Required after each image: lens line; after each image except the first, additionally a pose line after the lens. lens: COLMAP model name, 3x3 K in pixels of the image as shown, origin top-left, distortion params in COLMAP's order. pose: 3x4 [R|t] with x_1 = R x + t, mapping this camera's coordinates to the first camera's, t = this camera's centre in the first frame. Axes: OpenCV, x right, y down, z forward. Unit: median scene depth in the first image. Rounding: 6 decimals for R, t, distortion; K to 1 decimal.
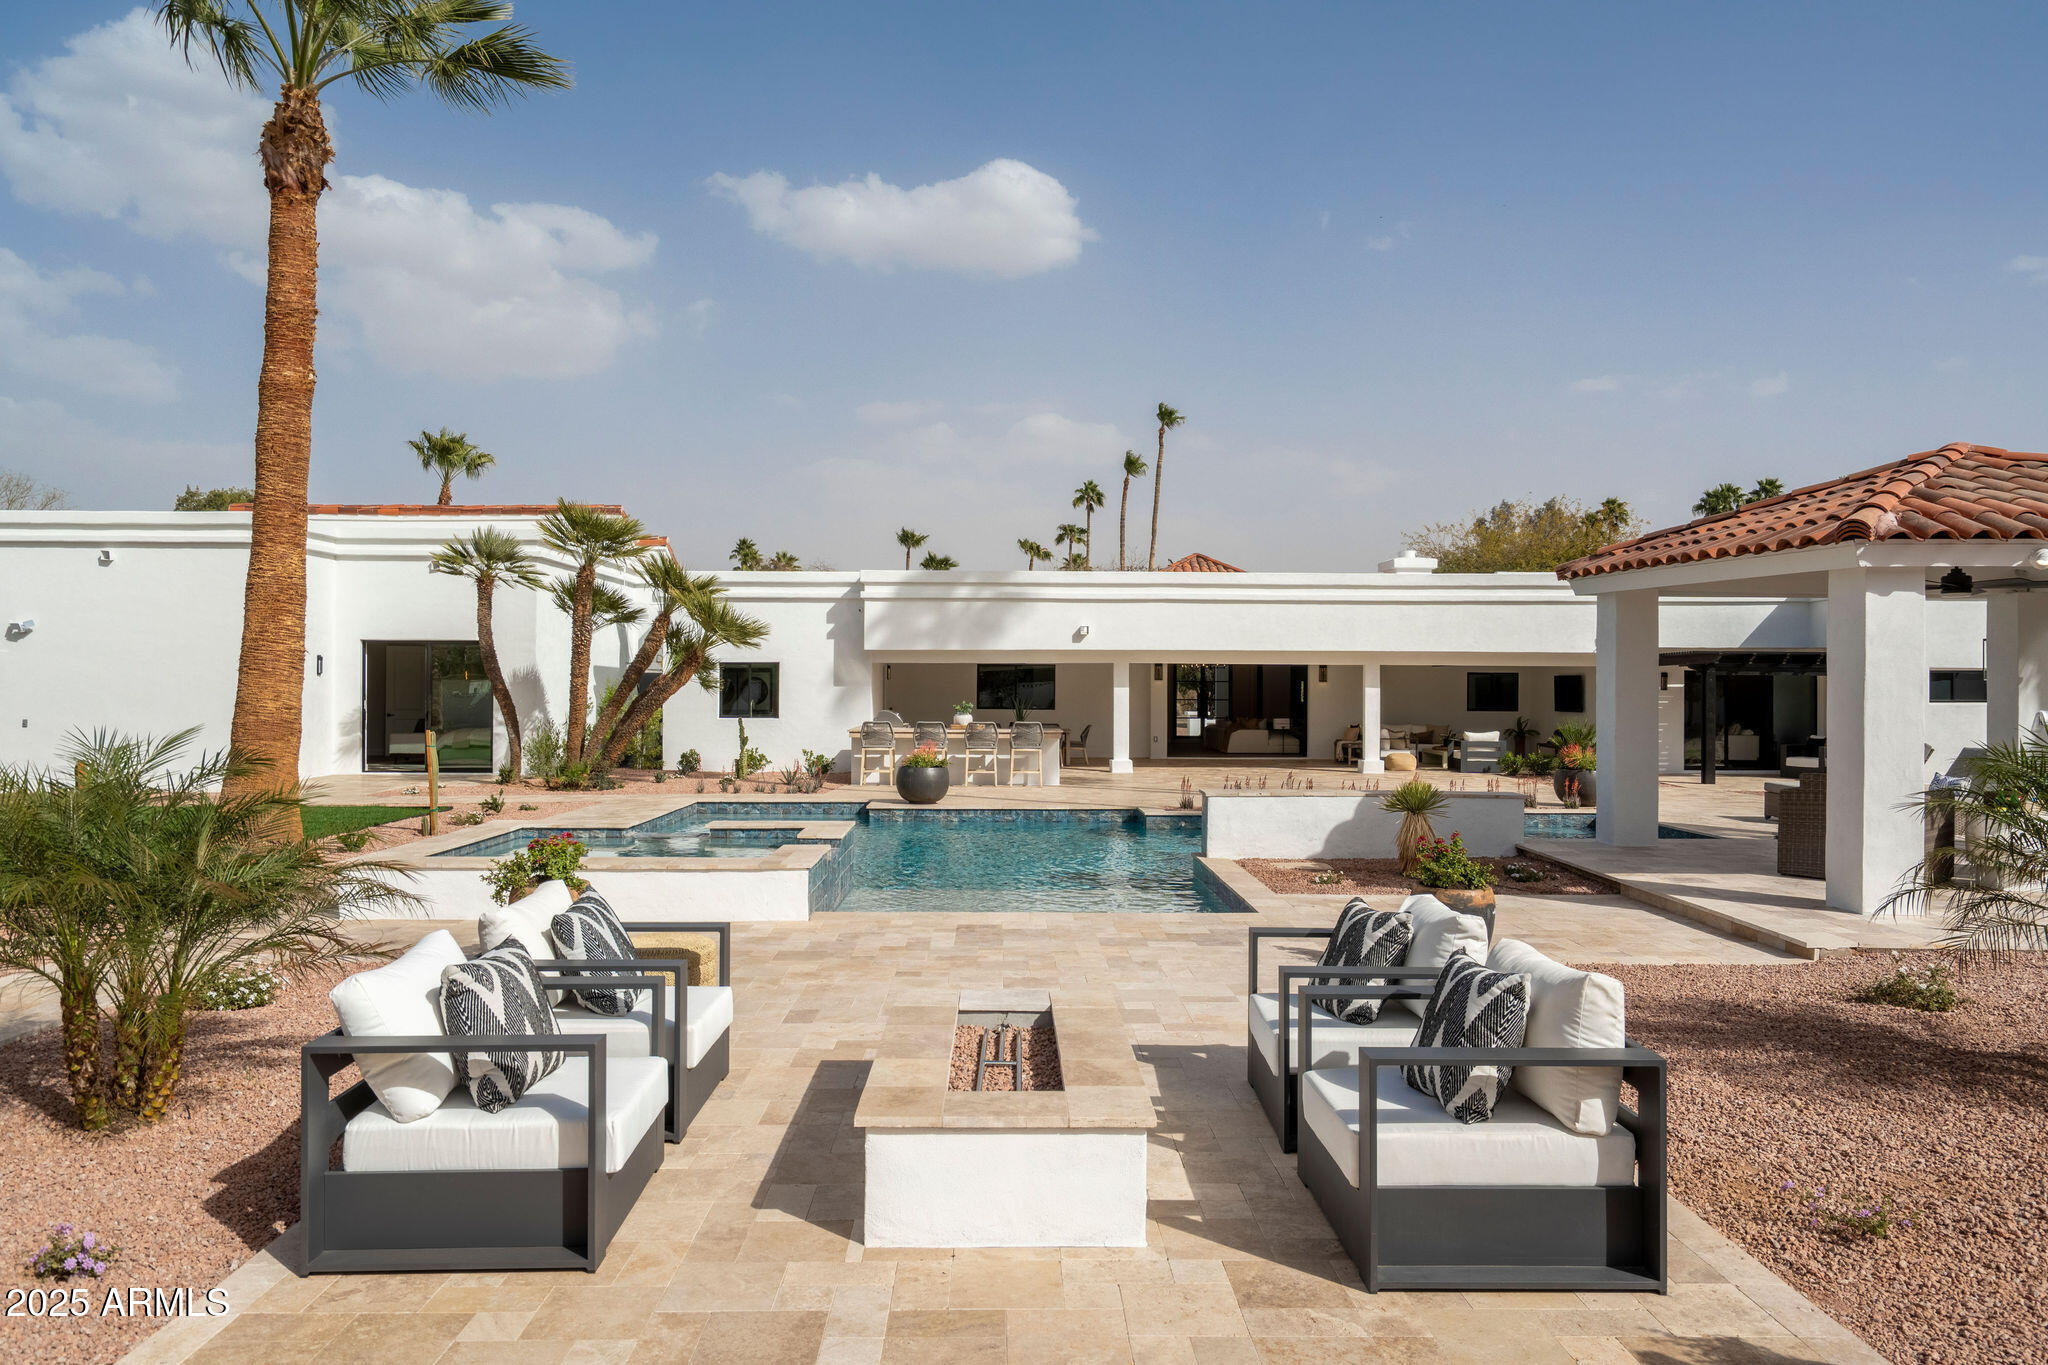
lens RADIAL K [[1327.2, 0, 1032.9], [0, 1327.2, 692.9], [0, 0, 1]] dist [-0.001004, -0.000001]
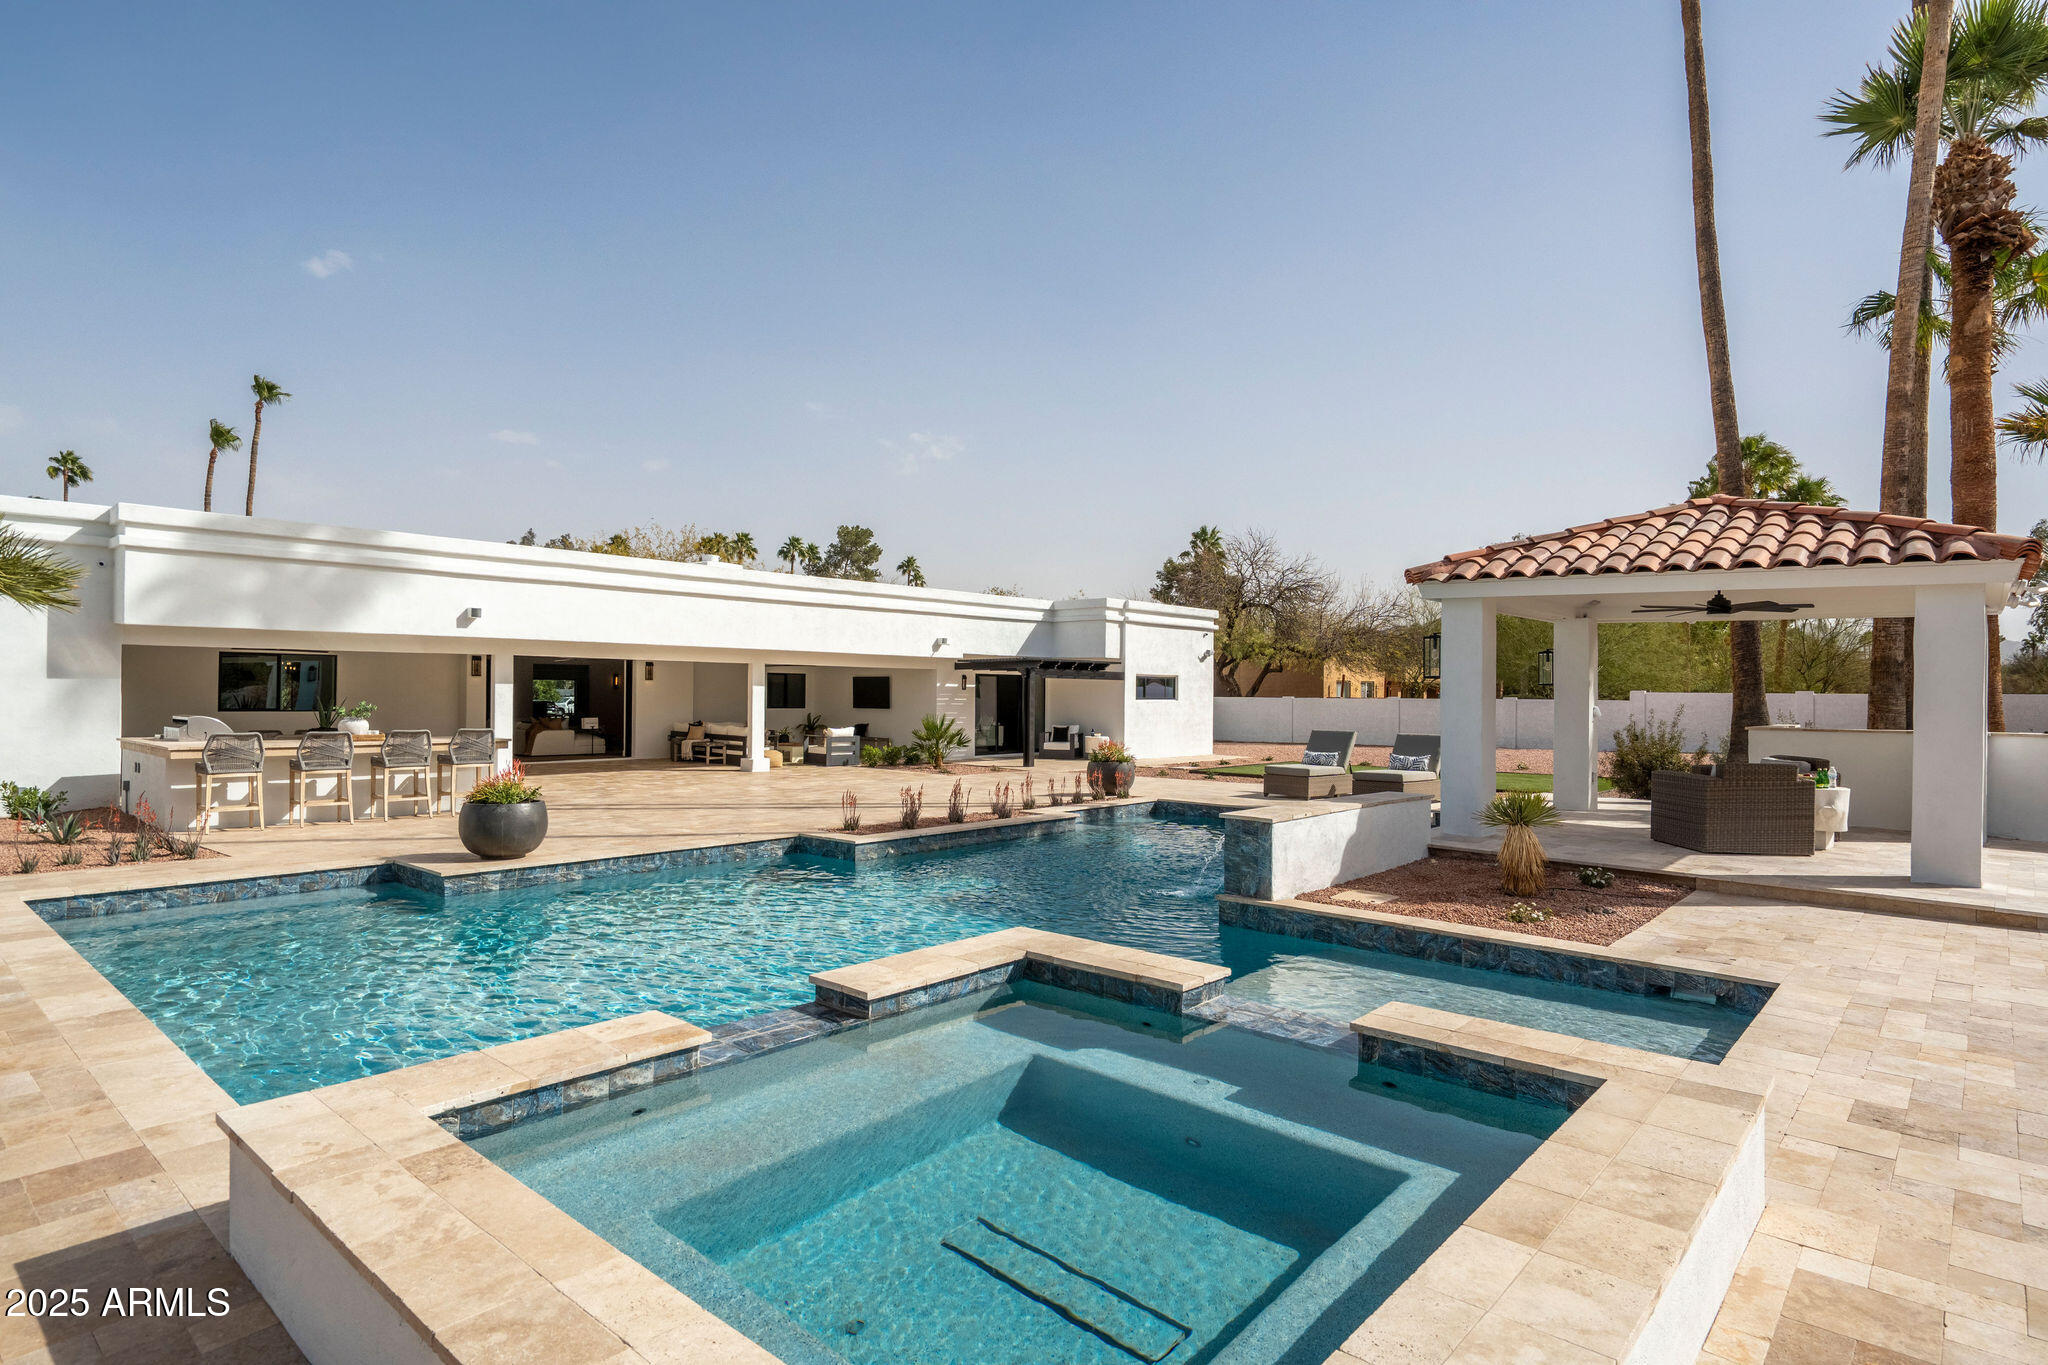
lens RADIAL K [[1069.0, 0, 1034.7], [0, 1069.0, 694.4], [0, 0, 1]] dist [-0.000768, 0.001726]
pose [[0.693116, 0.000942, 0.720825, -0.181448], [-0.003189, 0.999993, 0.001760, 0.000236], [-0.720819, -0.003518, 0.693115, 0.281903]]
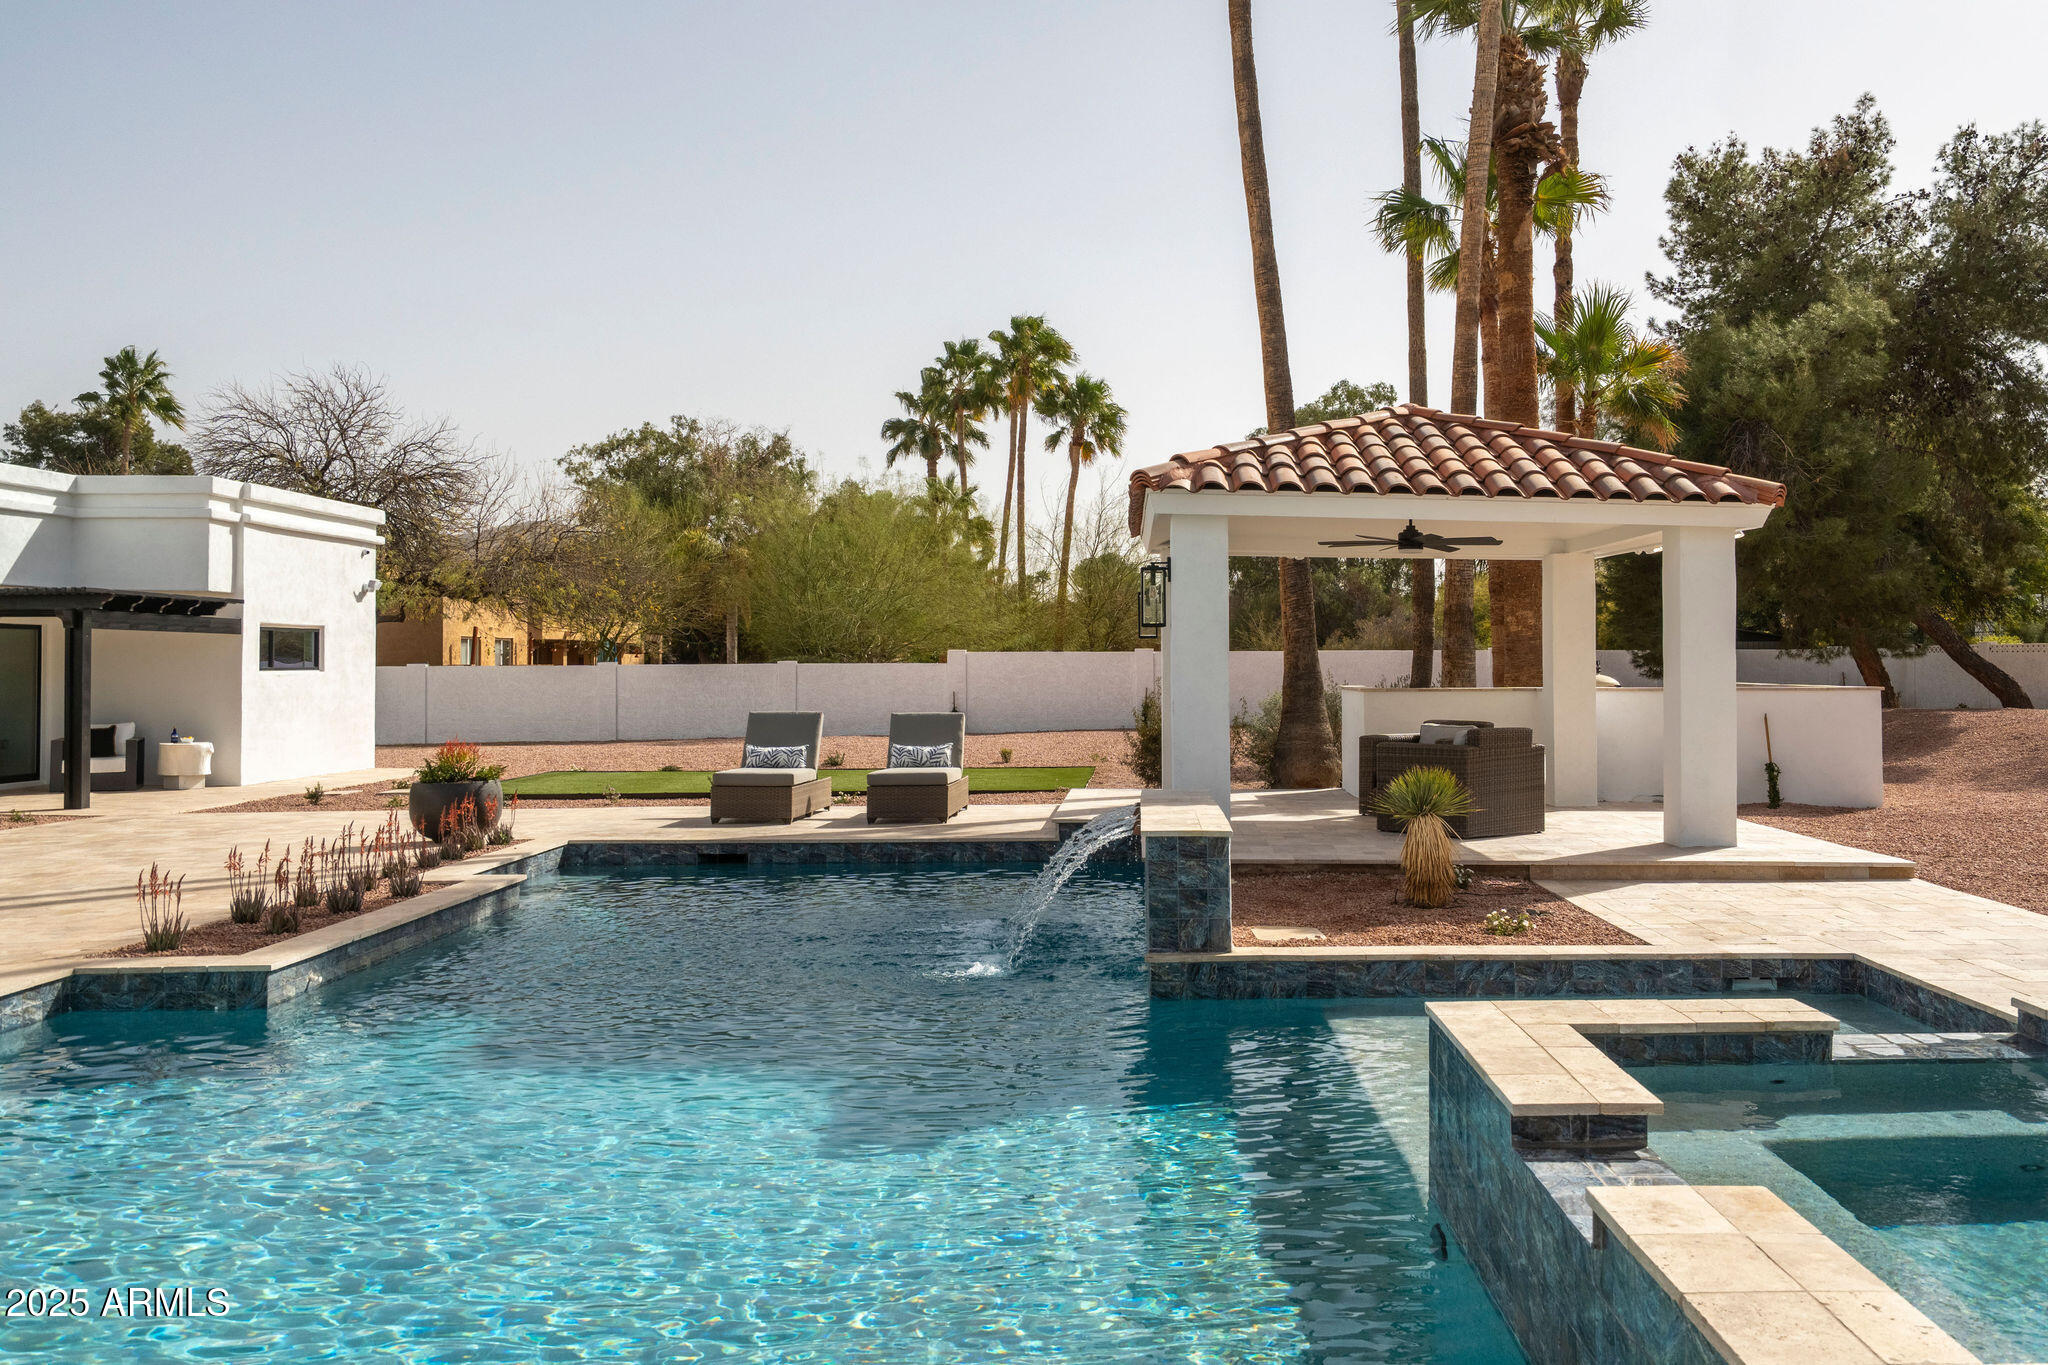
lens RADIAL K [[1764.3, 0, 1034.0], [0, 1764.3, 662.6], [0, 0, 1]] dist [-0.005859, 0.003443]
pose [[0.011975, -0.002342, 0.999926, -0.261316], [0.006140, 0.999979, 0.002268, 0.002760], [-0.999909, 0.006112, 0.011989, 0.492924]]
